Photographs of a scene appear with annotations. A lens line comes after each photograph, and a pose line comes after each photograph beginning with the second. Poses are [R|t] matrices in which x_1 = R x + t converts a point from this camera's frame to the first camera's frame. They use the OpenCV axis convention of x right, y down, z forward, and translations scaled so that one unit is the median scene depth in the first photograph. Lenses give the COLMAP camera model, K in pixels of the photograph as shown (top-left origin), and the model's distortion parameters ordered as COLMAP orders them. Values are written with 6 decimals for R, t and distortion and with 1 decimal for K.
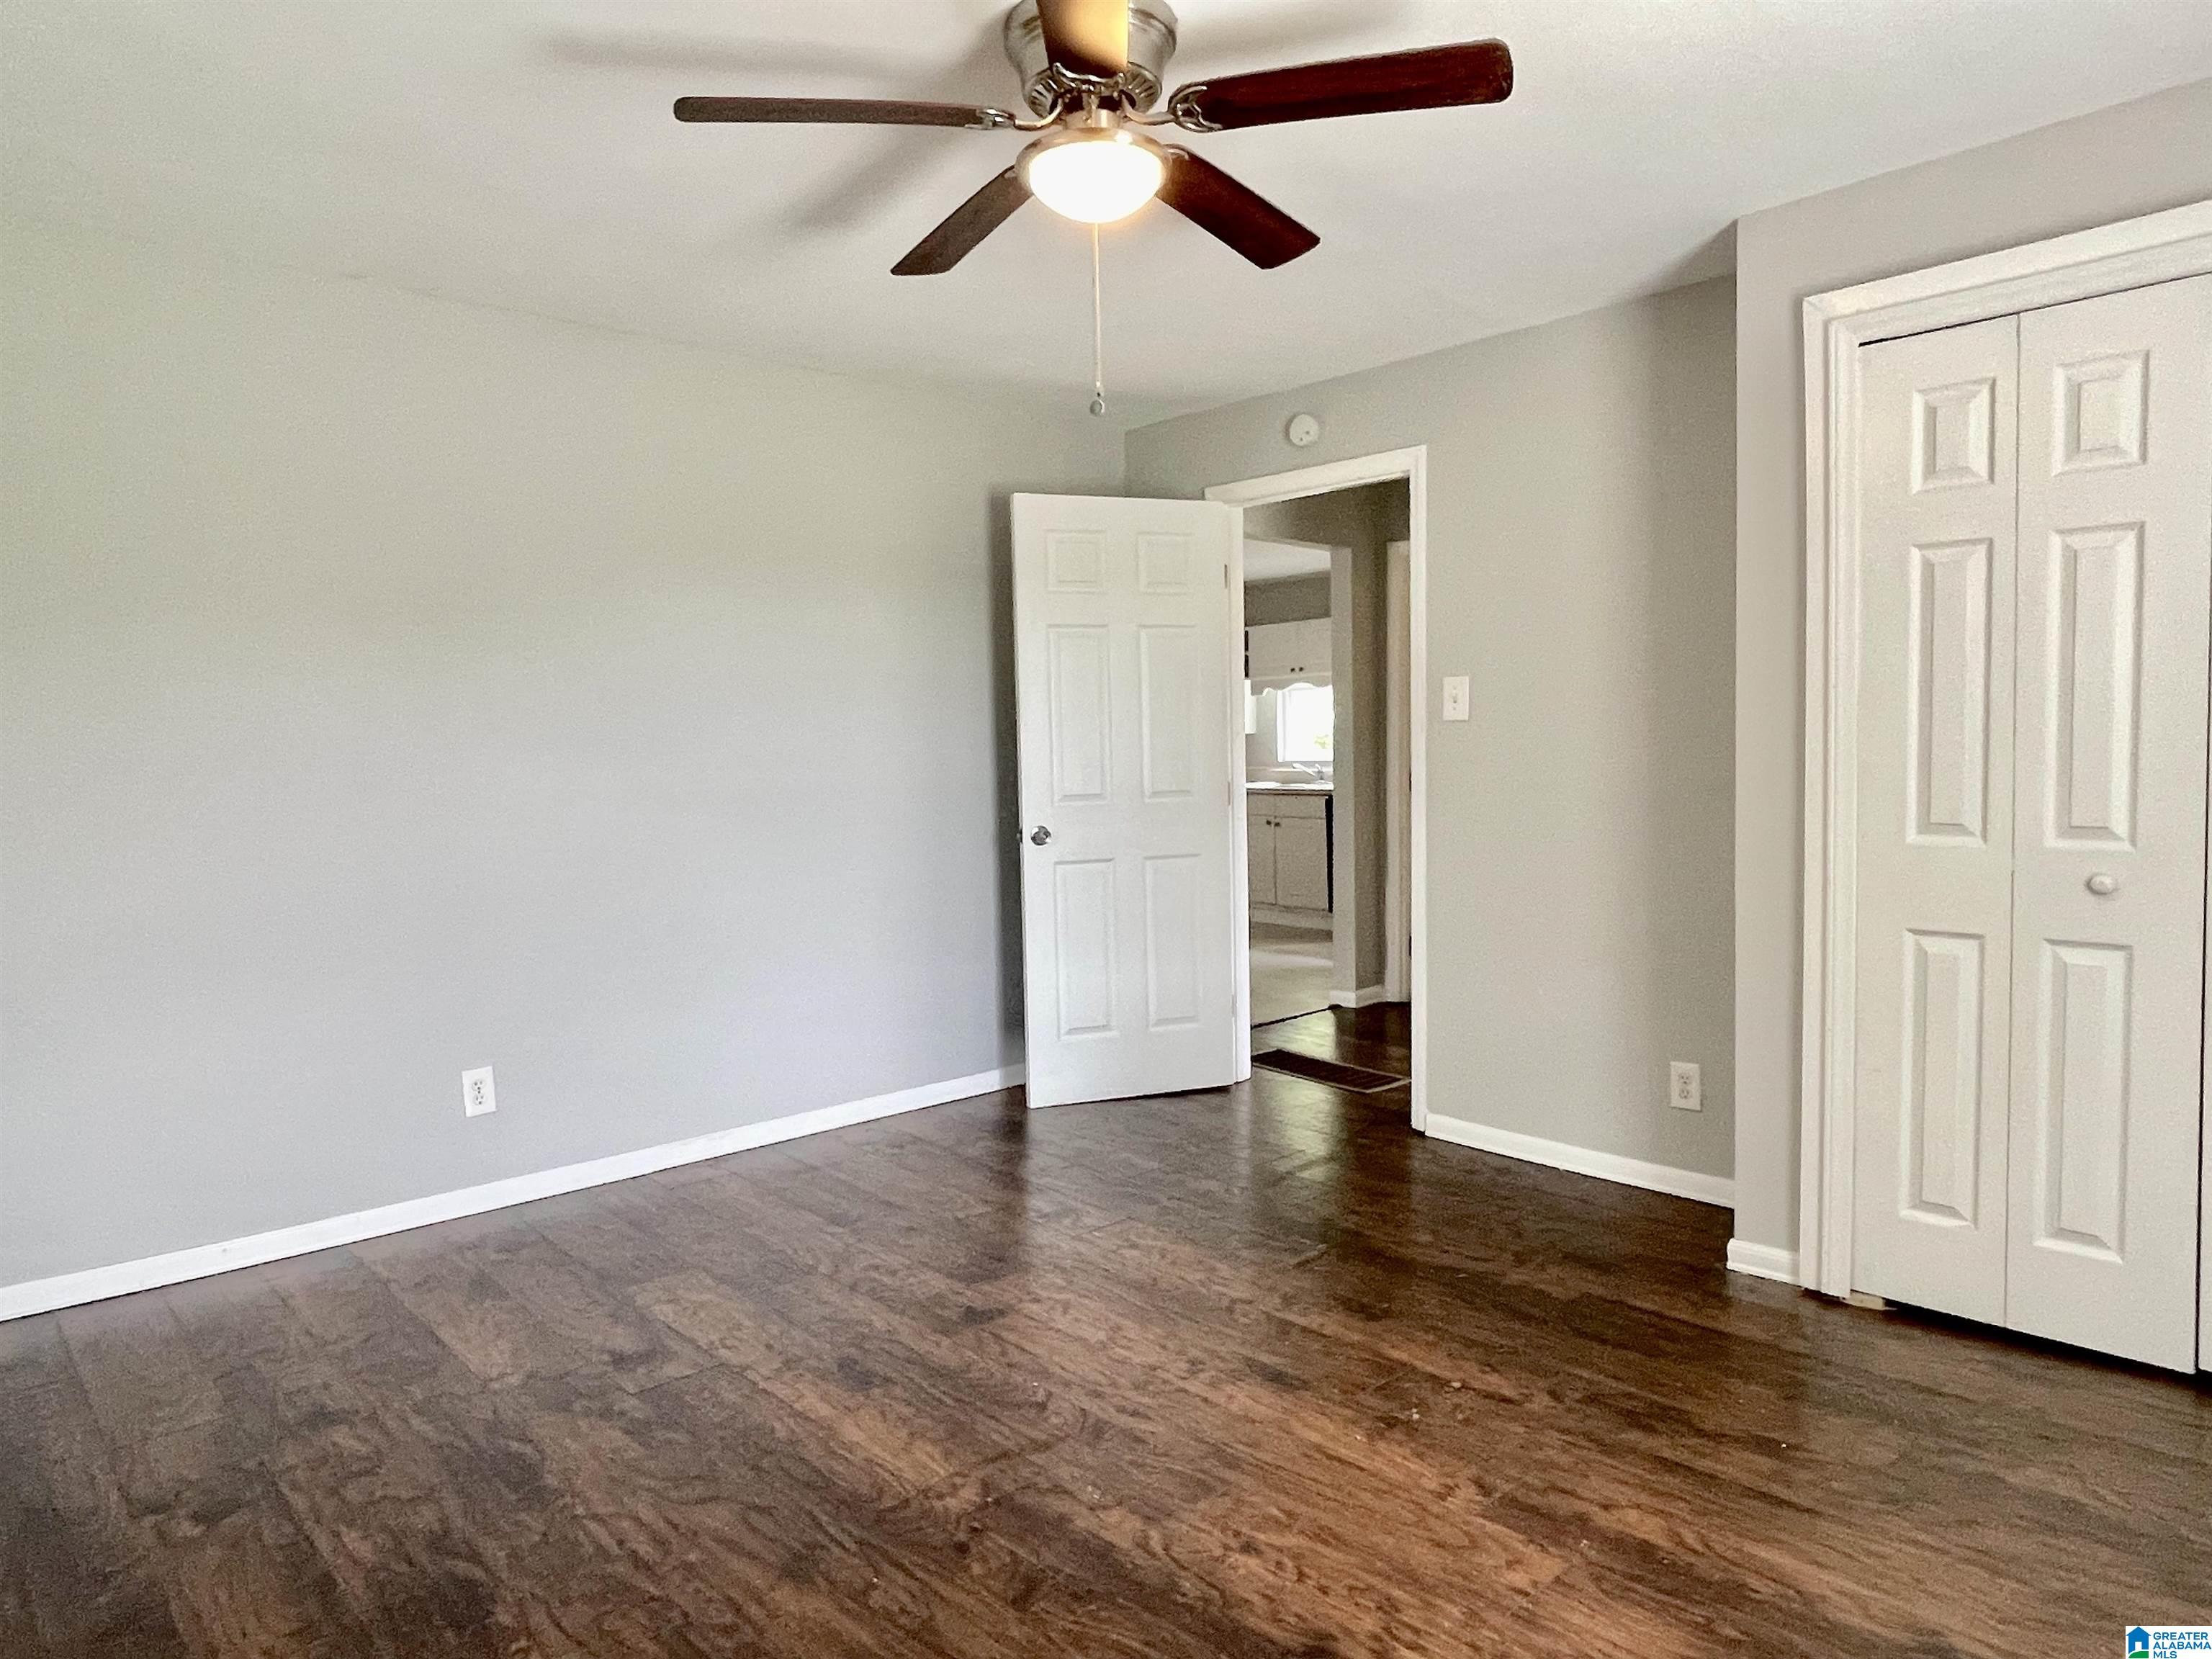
lens RADIAL K [[1387.6, 0, 1095.5], [0, 1387.6, 825.2], [0, 0, 1]] dist [-0.000284, -0.001493]
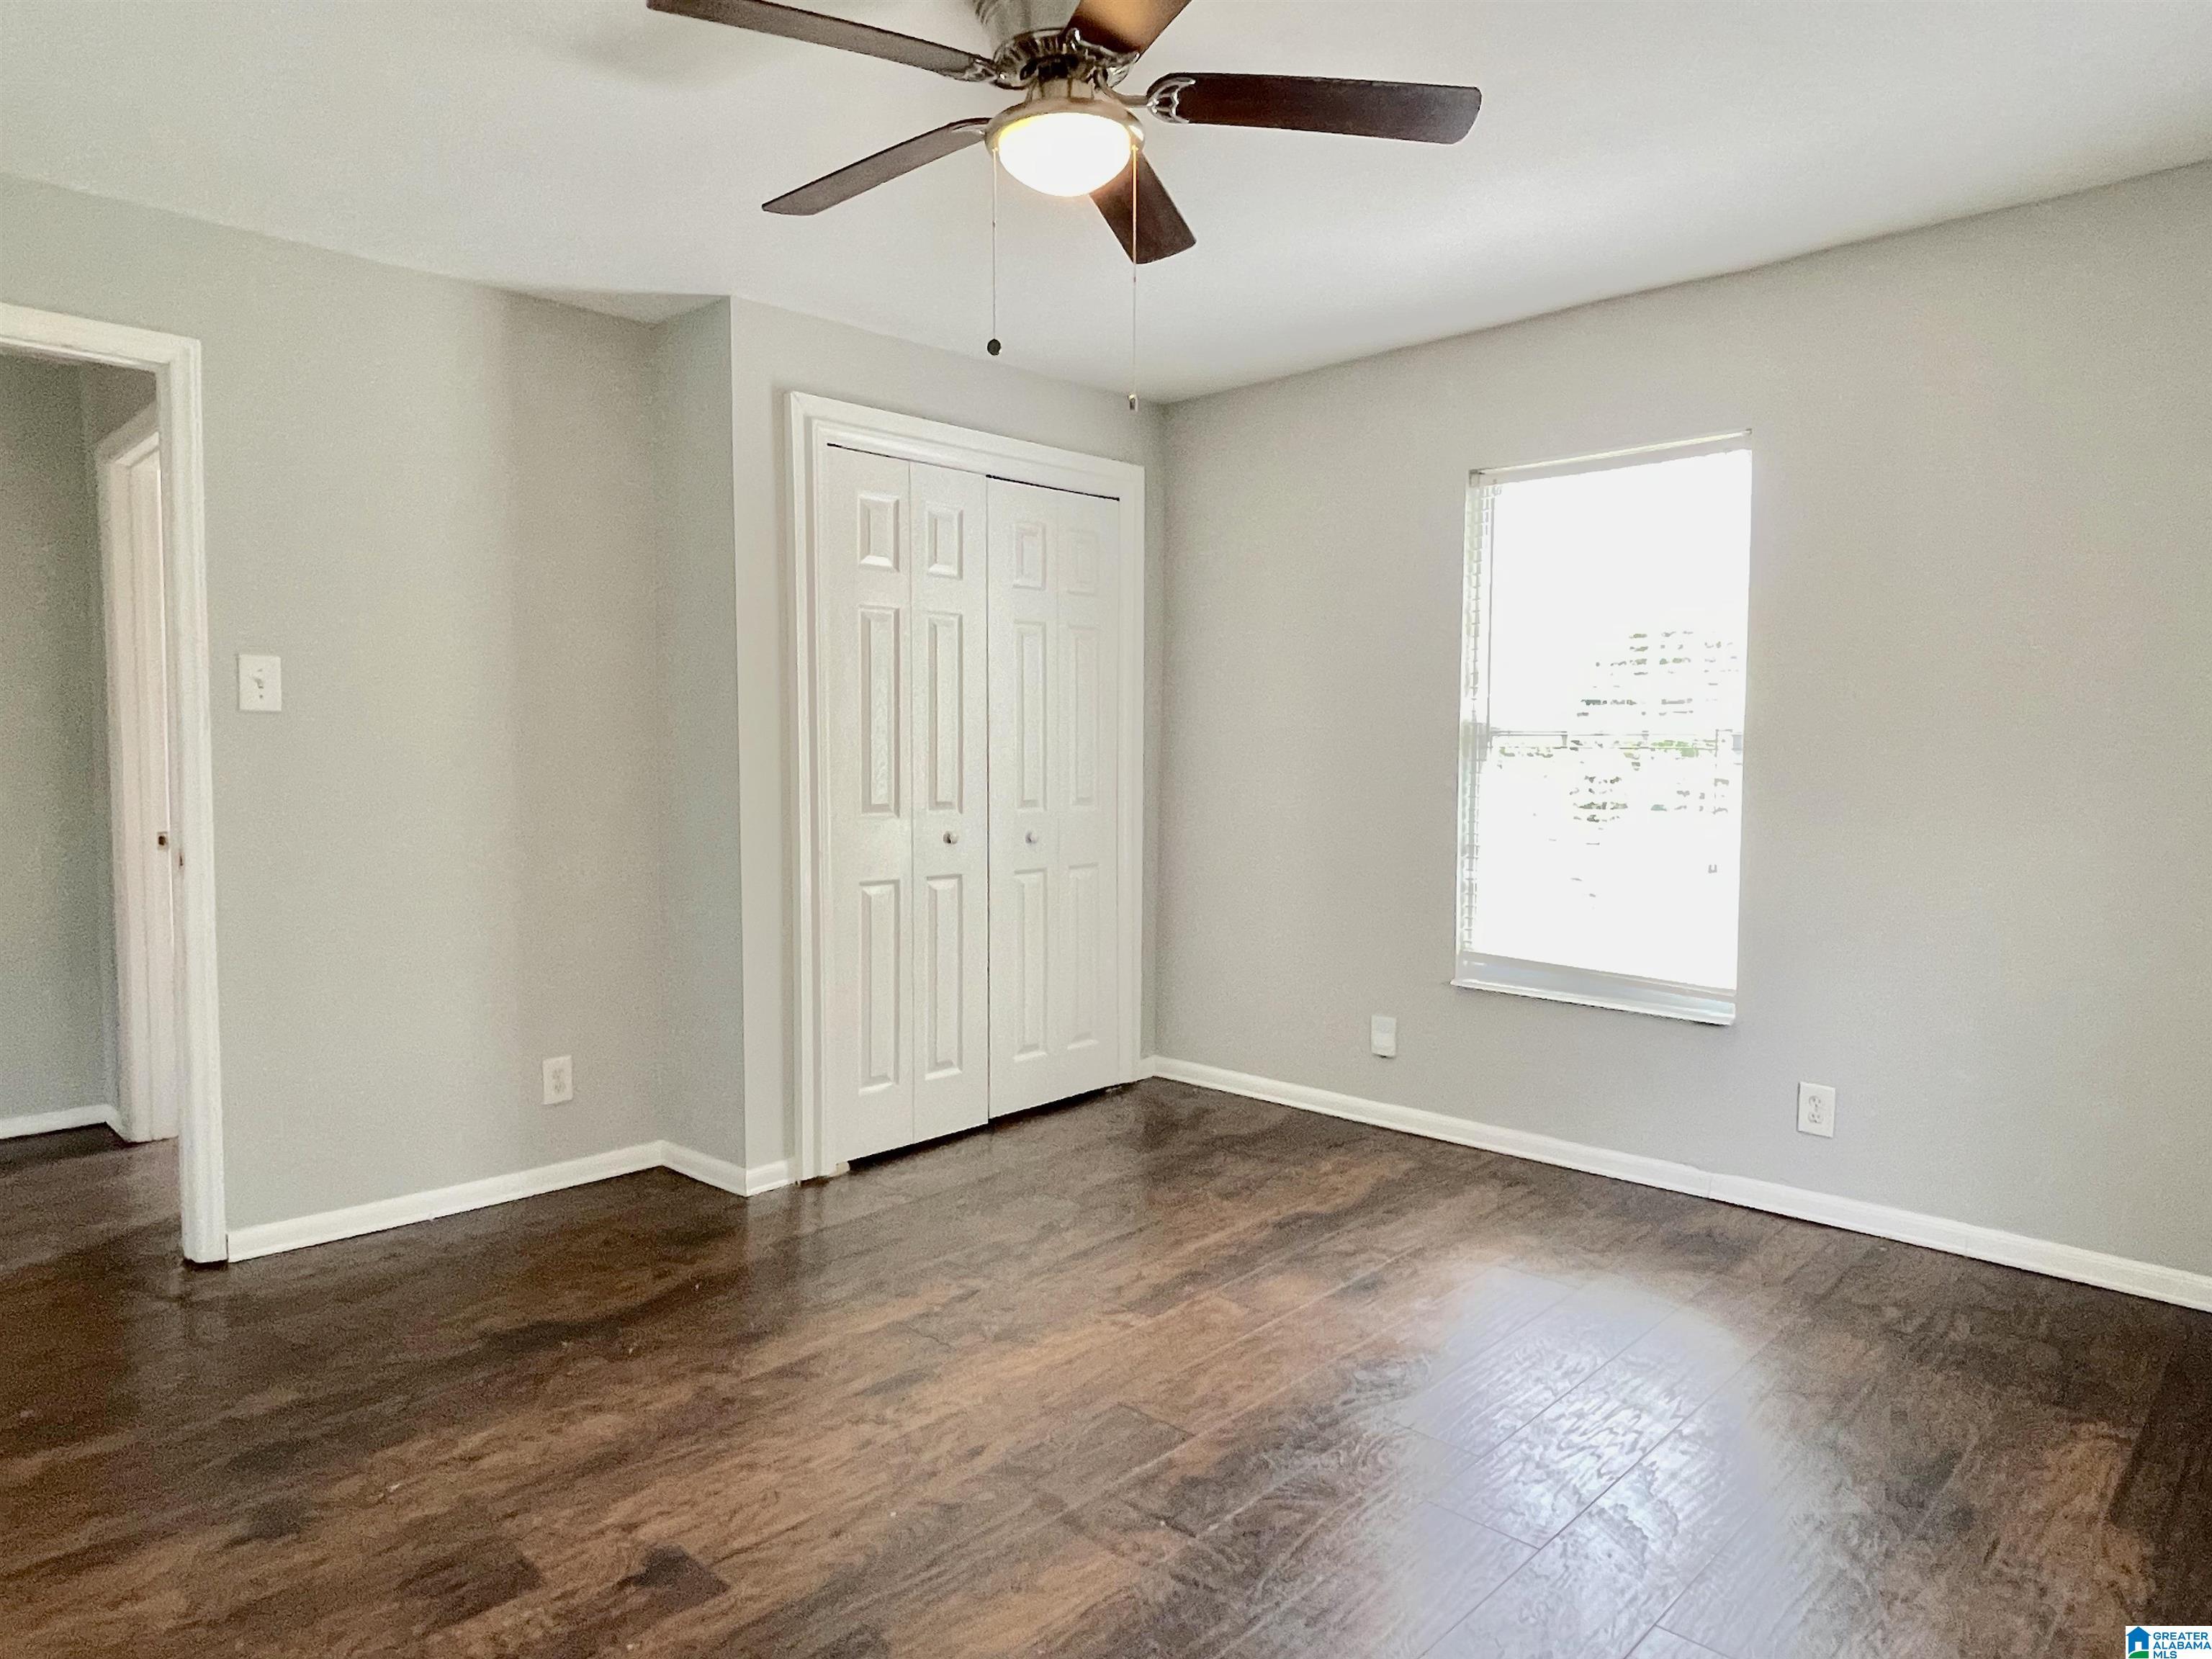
lens RADIAL K [[1387.6, 0, 1095.5], [0, 1387.6, 825.2], [0, 0, 1]] dist [-0.000284, -0.001493]
pose [[-0.061990, -0.039062, 0.997312, -0.825500], [0.054981, 0.997583, 0.042490, -0.028657], [-0.996561, 0.057467, -0.059692, 0.883210]]
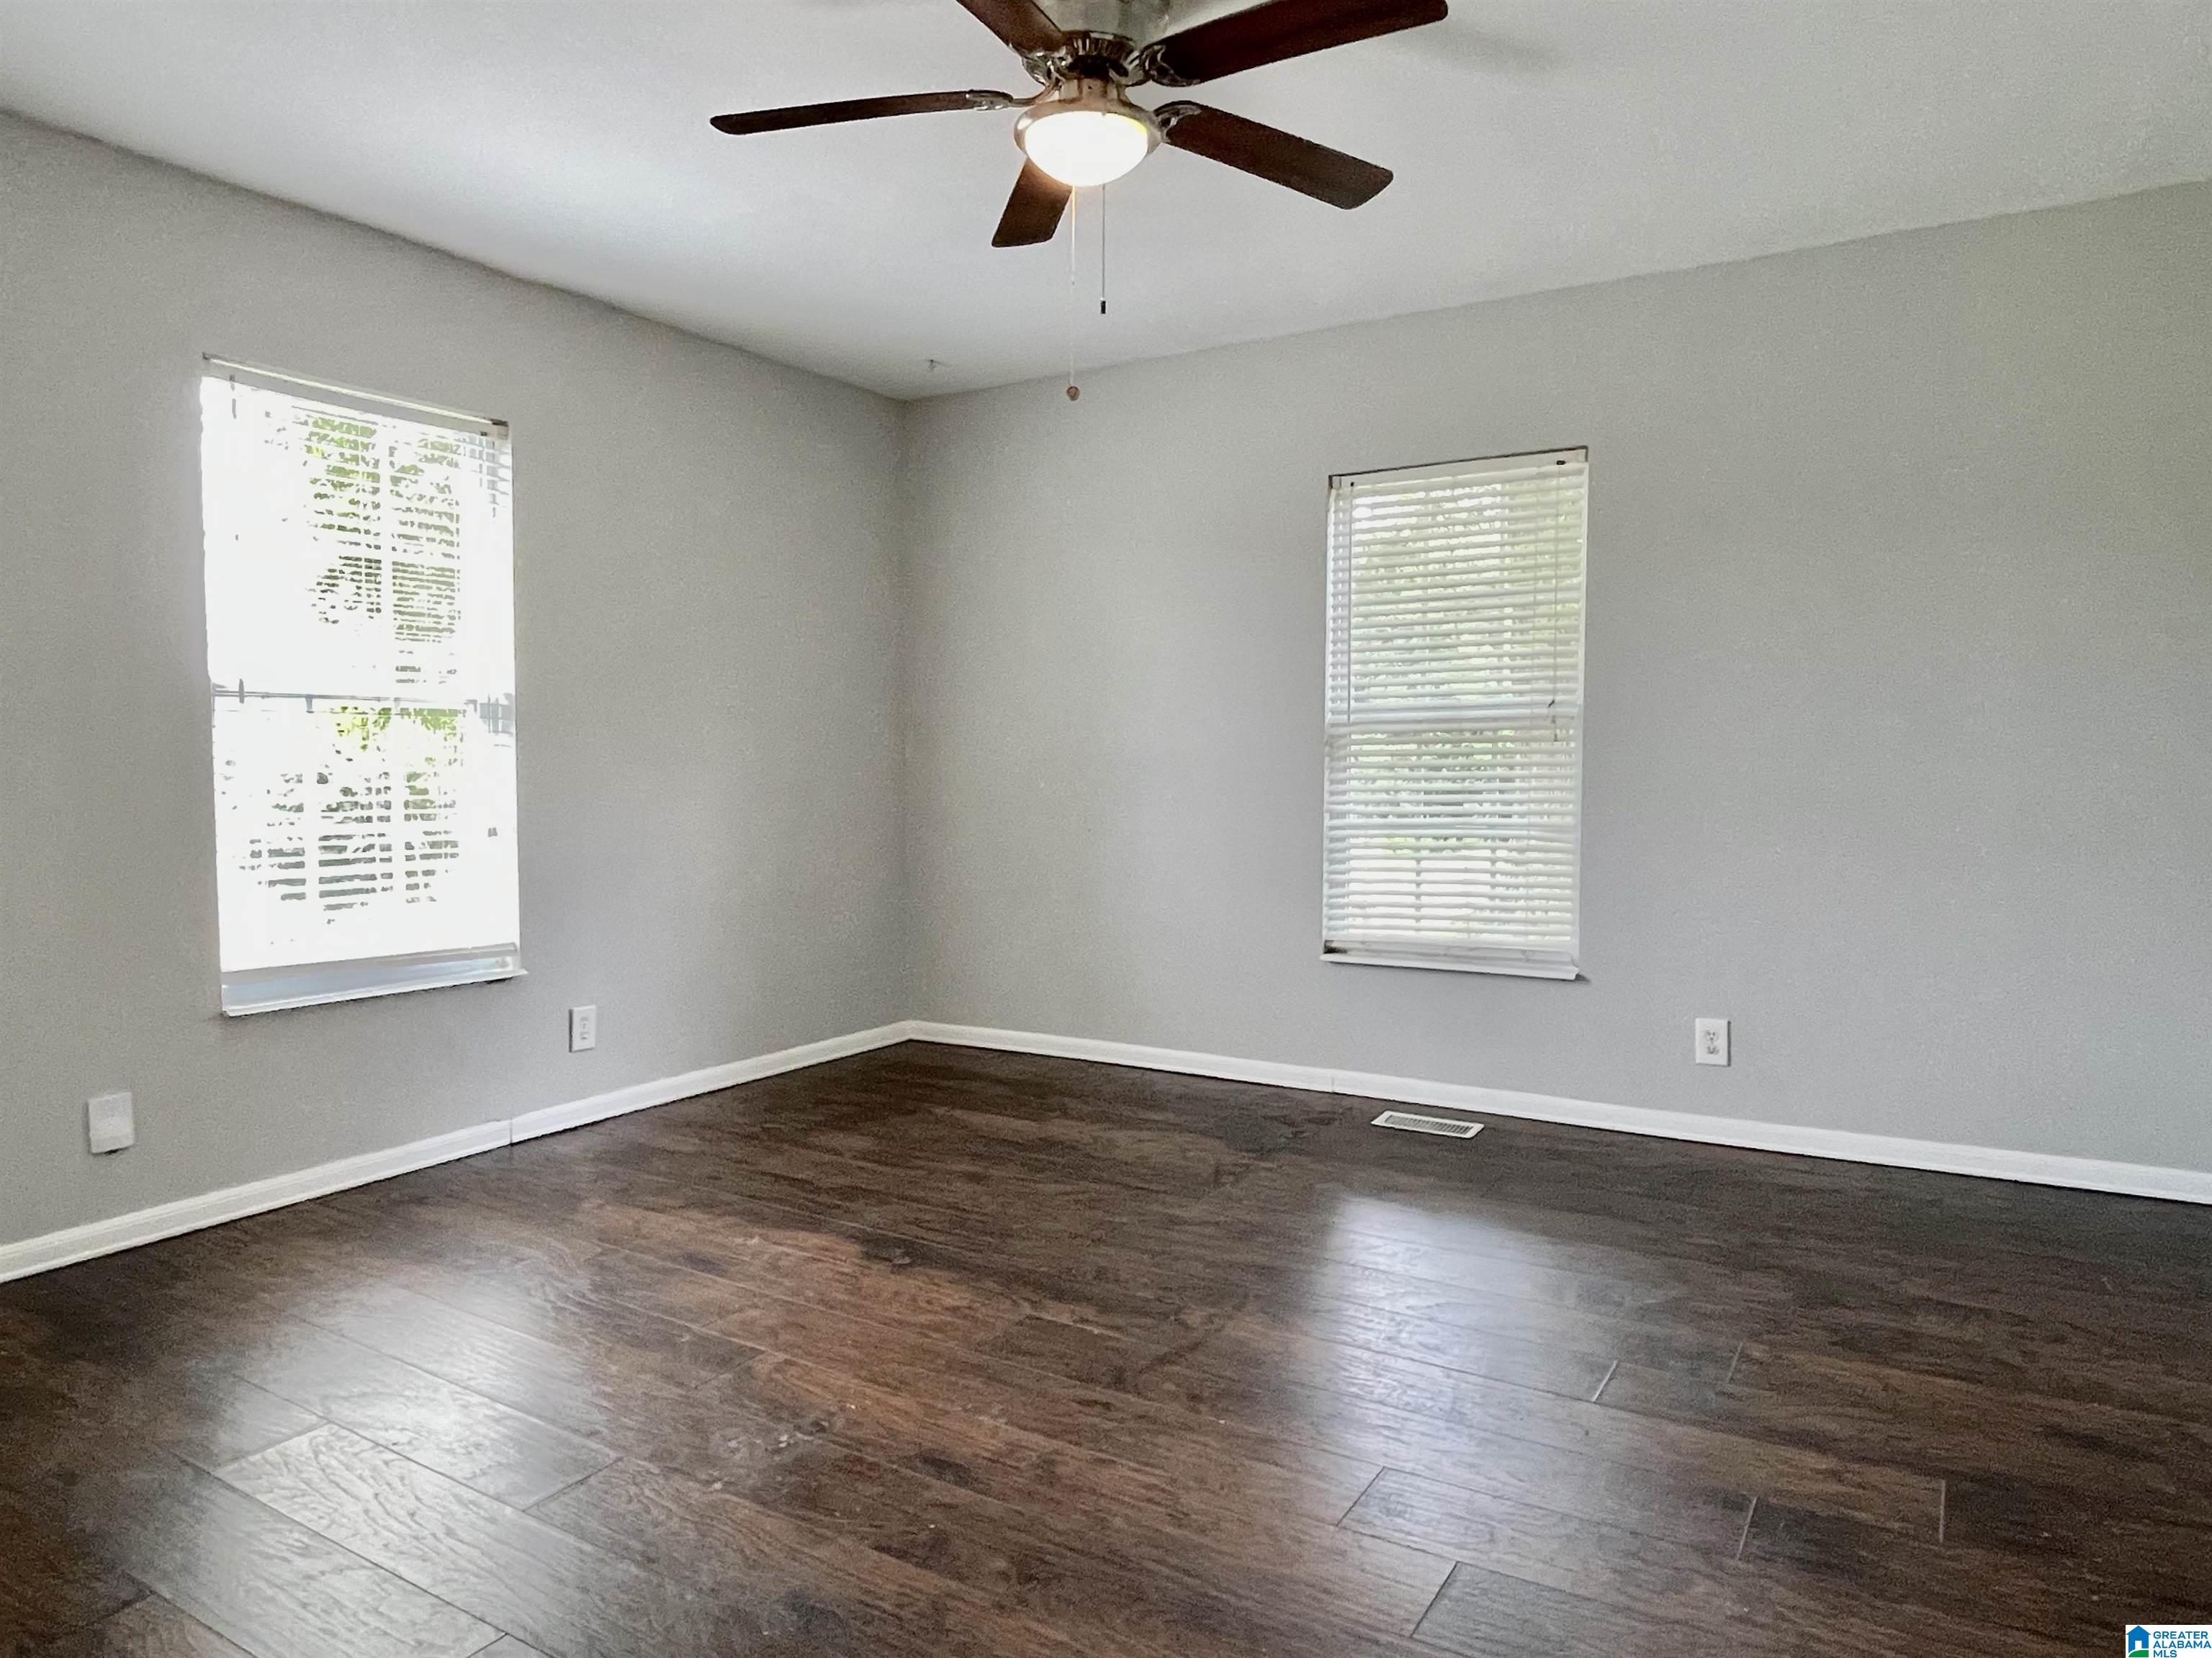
lens RADIAL K [[1373.5, 0, 1136.6], [0, 1373.5, 827.6], [0, 0, 1]] dist [-0.027388, -0.000260]
pose [[-0.954097, 0.032121, -0.297770, 0.240859], [-0.000464, 0.994072, 0.108719, -0.052813], [0.299497, 0.103867, -0.948427, 1.702258]]
